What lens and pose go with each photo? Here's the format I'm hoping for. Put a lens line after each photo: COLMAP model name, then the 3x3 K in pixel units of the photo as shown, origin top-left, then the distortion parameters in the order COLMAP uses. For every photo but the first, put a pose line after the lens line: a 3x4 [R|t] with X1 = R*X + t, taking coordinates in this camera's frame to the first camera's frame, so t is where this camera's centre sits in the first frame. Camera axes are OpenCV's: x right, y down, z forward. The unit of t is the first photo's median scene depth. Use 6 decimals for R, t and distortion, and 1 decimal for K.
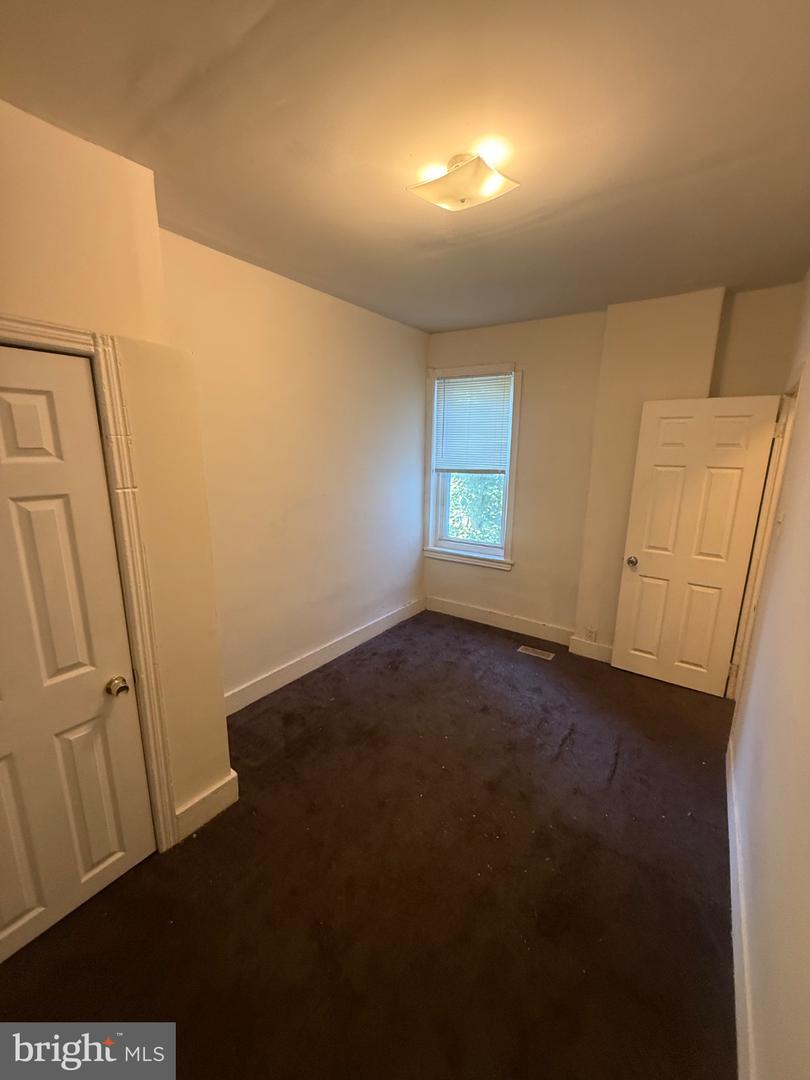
lens RADIAL K [[428.7, 0, 404.2], [0, 428.7, 541.3], [0, 0, 1]] dist [-0.001804, -0.000179]
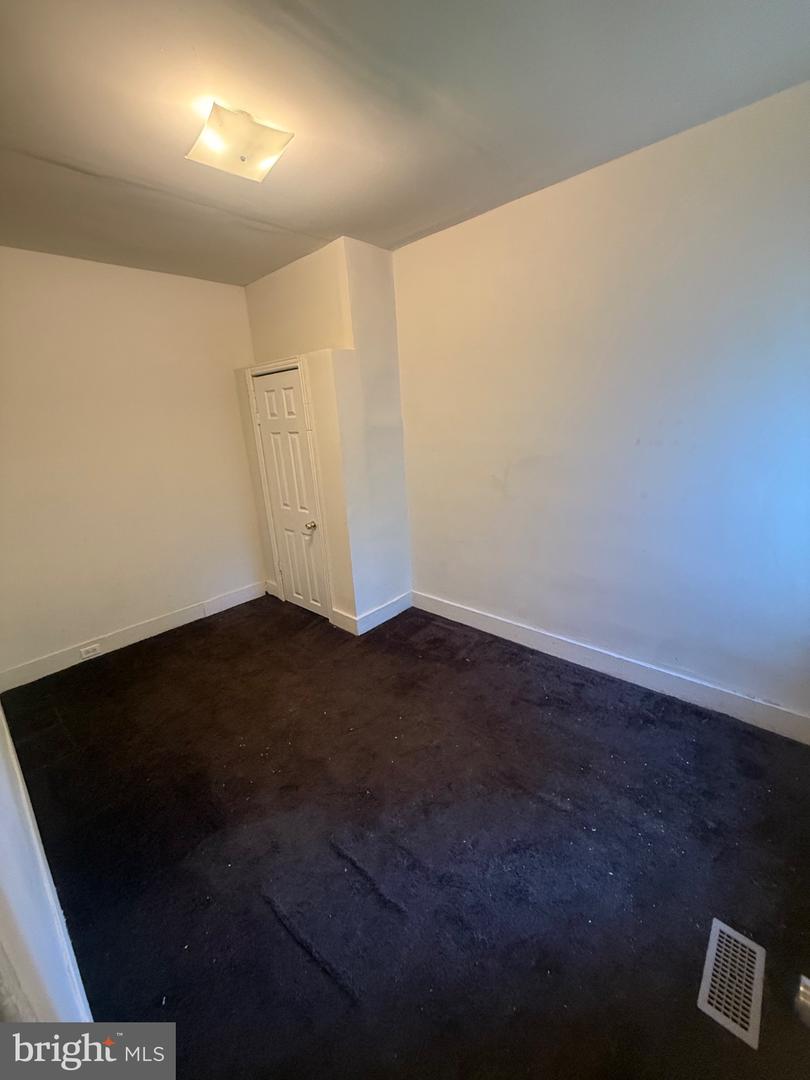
lens RADIAL K [[428.7, 0, 404.8], [0, 428.7, 538.5], [0, 0, 1]] dist [-0.001804, -0.000179]
pose [[-0.134286, 0.271761, -0.952950, 0.714110], [-0.159602, 0.943173, 0.291464, -0.160423], [0.978005, 0.191233, -0.083281, 0.882049]]
